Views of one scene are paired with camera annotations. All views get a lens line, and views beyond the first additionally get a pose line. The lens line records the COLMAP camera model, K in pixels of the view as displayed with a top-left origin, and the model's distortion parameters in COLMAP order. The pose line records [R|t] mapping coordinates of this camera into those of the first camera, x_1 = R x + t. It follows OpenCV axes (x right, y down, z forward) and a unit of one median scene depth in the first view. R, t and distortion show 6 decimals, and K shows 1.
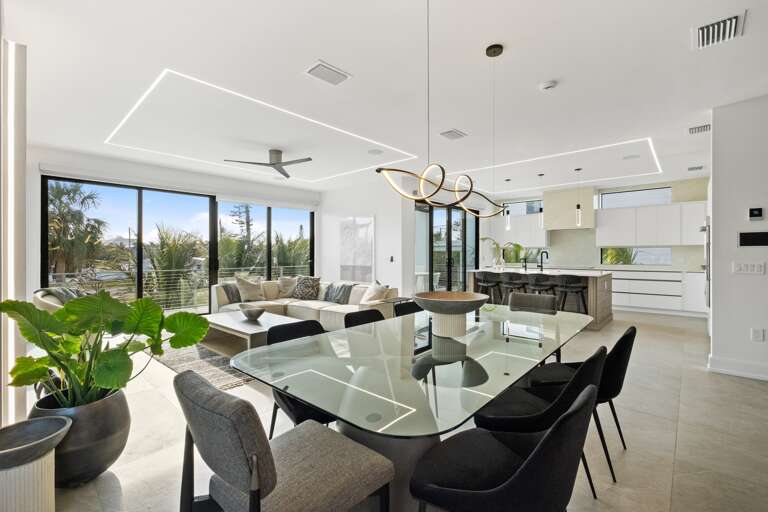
lens RADIAL K [[344.0, 0, 380.2], [0, 344.0, 255.1], [0, 0, 1]] dist [-0.001201, -0.000345]
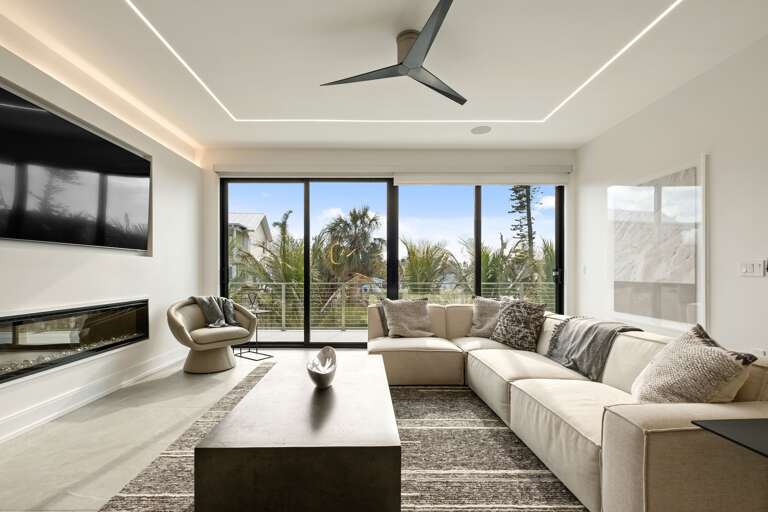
lens RADIAL K [[344.0, 0, 373.7], [0, 344.0, 269.7], [0, 0, 1]] dist [-0.001201, -0.000345]
pose [[0.680803, -0.003377, -0.732459, 0.011589], [-0.003081, 0.999967, -0.007475, 0.021713], [0.732460, 0.007345, 0.680771, 0.491560]]
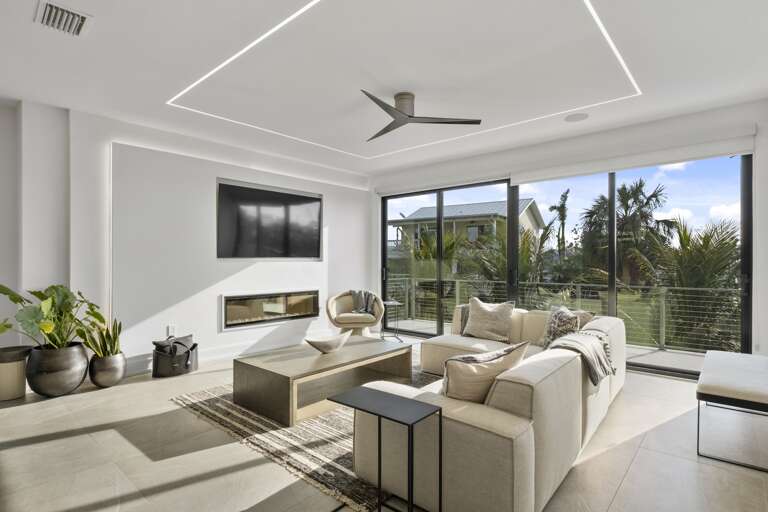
lens RADIAL K [[397.0, 0, 384.9], [0, 397.0, 262.8], [0, 0, 1]] dist [0.000049, 0.000977]
pose [[0.016605, 0.003037, -0.999858, 0.318130], [-0.005122, 0.999983, 0.002952, -0.003221], [0.999849, 0.005073, 0.016620, 0.737546]]
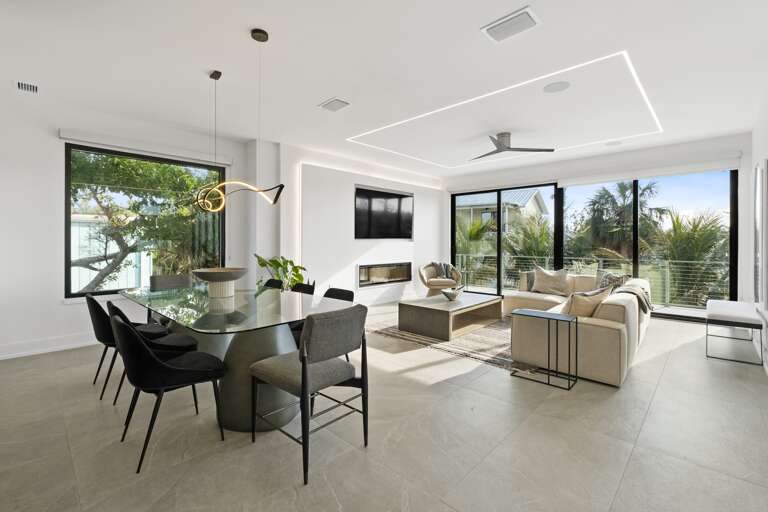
lens RADIAL K [[344.0, 0, 384.2], [0, 344.0, 243.6], [0, 0, 1]] dist [-0.001201, -0.000345]
pose [[-0.024855, 0.004721, -0.999680, 0.509440], [-0.006253, 0.999969, 0.004878, -0.000932], [0.999672, 0.006372, -0.024824, 0.536535]]
